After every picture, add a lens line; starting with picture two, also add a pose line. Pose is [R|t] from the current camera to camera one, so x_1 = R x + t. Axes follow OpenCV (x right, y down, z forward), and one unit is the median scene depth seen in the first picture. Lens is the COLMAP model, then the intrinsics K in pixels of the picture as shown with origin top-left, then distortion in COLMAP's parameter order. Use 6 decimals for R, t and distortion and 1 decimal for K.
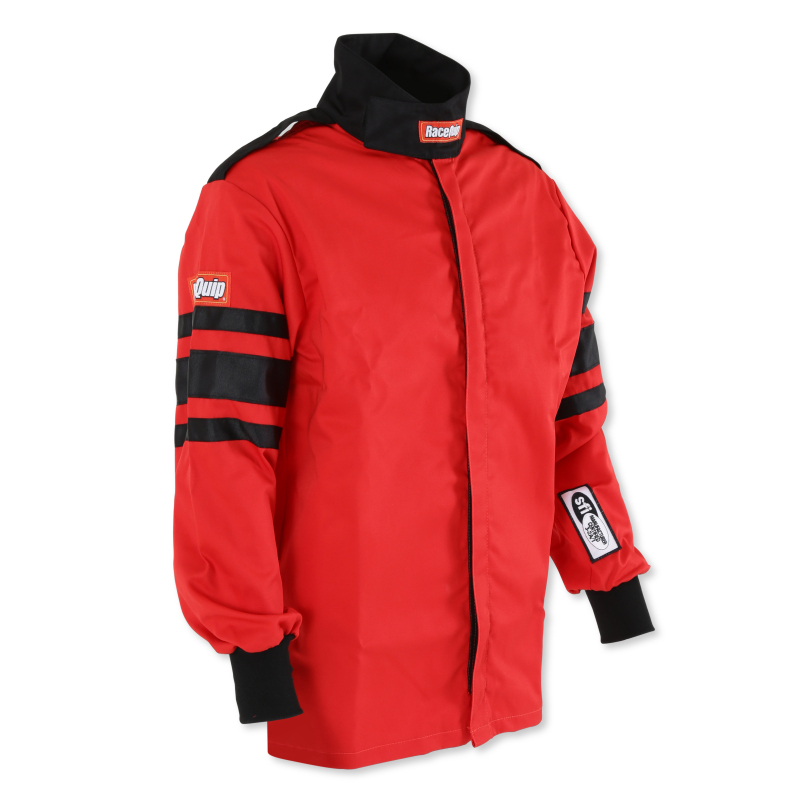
lens RADIAL K [[2142.9, 0, 400.0], [0, 2142.9, 400.0], [0, 0, 1]] dist [0.417527, -0.226754]
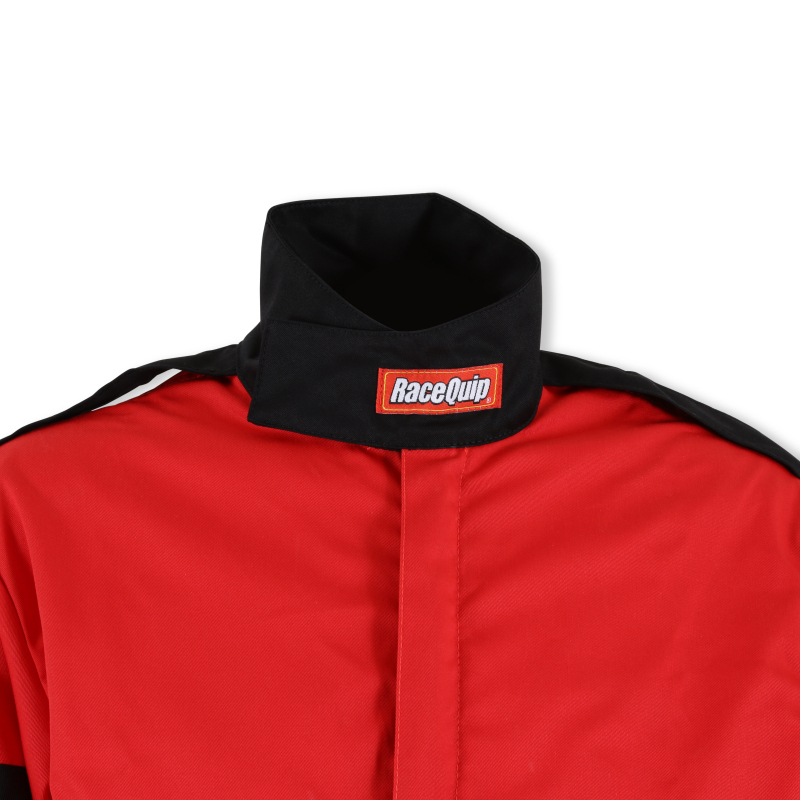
lens RADIAL K [[2346.9, 0, 400.0], [0, 2346.9, 400.0], [0, 0, 1]] dist [0.053068, 0.045994]
pose [[0.801086, 0.000279, -0.598549, 0.312991], [-0.077515, 0.991627, -0.103281, -0.069964], [0.593509, 0.129134, 0.794400, 0.595840]]
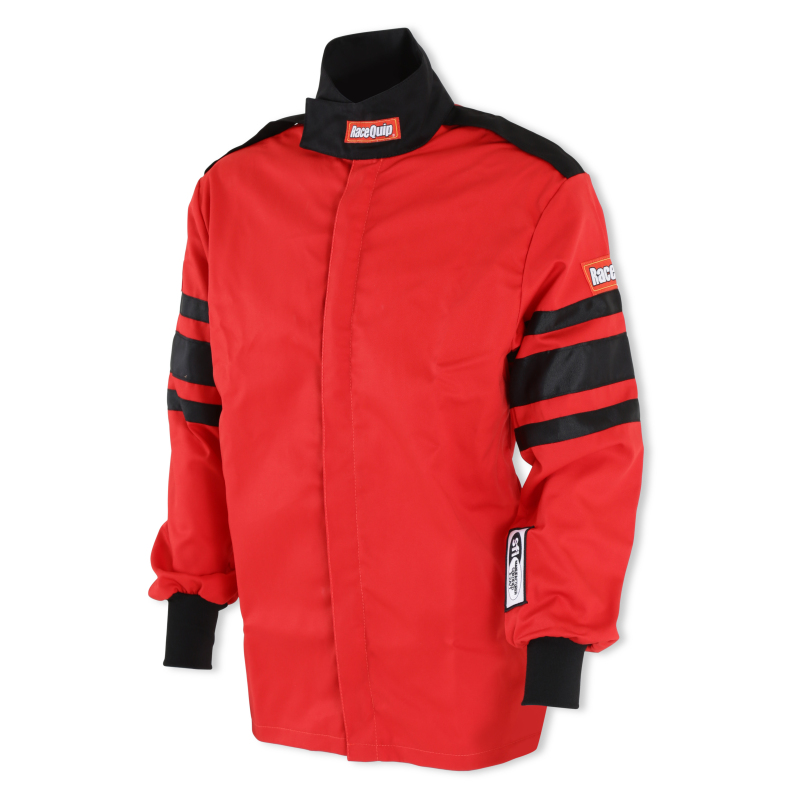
lens RADIAL K [[1851.0, 0, 400.0], [0, 1851.0, 400.0], [0, 0, 1]] dist [0.093095, 0.628612]
pose [[0.404548, 0.137793, -0.904076, 0.795849], [-0.083917, 0.990006, 0.113339, -0.100392], [0.910658, 0.030017, 0.412068, 0.670653]]
